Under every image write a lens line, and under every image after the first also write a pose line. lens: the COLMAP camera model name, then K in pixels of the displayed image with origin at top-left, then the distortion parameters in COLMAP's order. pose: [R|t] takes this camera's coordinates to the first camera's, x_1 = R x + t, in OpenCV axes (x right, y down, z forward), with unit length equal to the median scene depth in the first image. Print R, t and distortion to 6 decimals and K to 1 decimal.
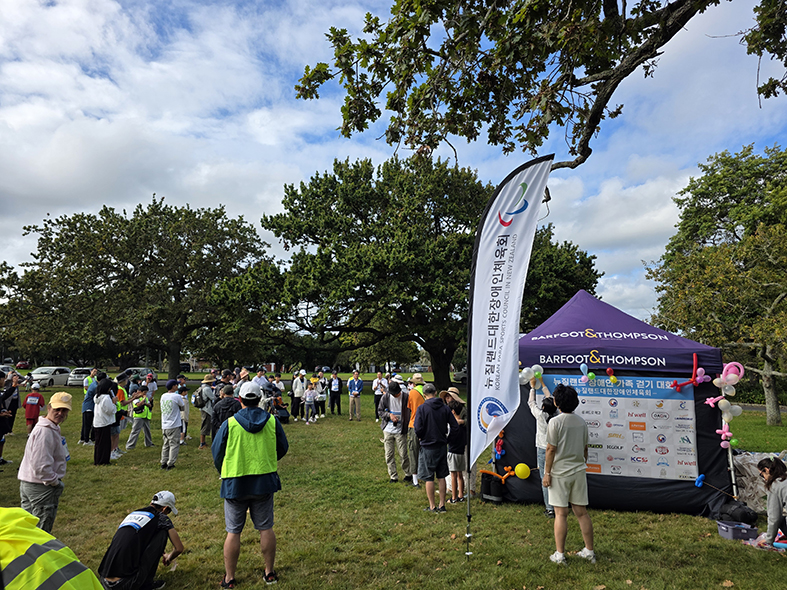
lens RADIAL K [[514.7, 0, 393.5], [0, 514.7, 295.0], [0, 0, 1]] dist [0.059354, -0.054582]
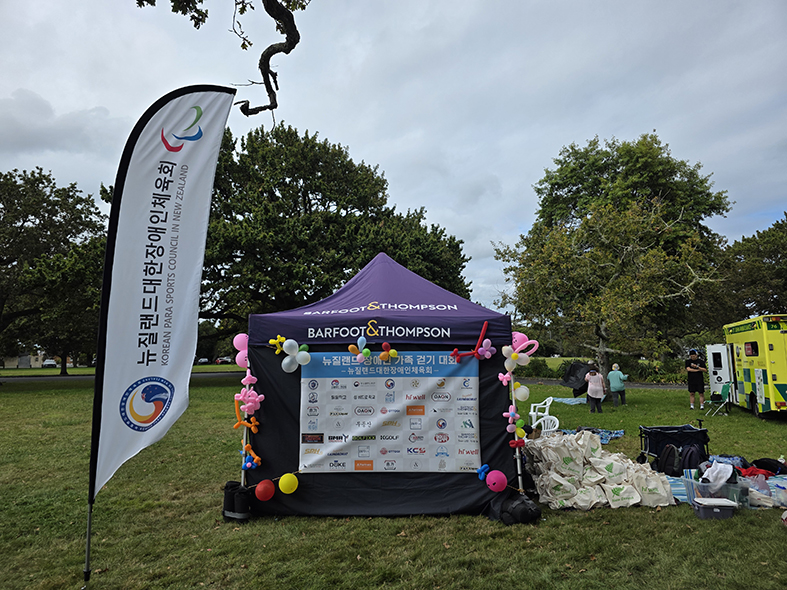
lens RADIAL K [[517.9, 0, 393.5], [0, 517.9, 295.0], [0, 0, 1]] dist [0.055035, -0.000874]
pose [[0.977313, 0.000385, 0.211801, 0.084954], [-0.005607, 0.999695, 0.024052, 0.015953], [-0.211727, -0.024694, 0.977017, 0.067715]]
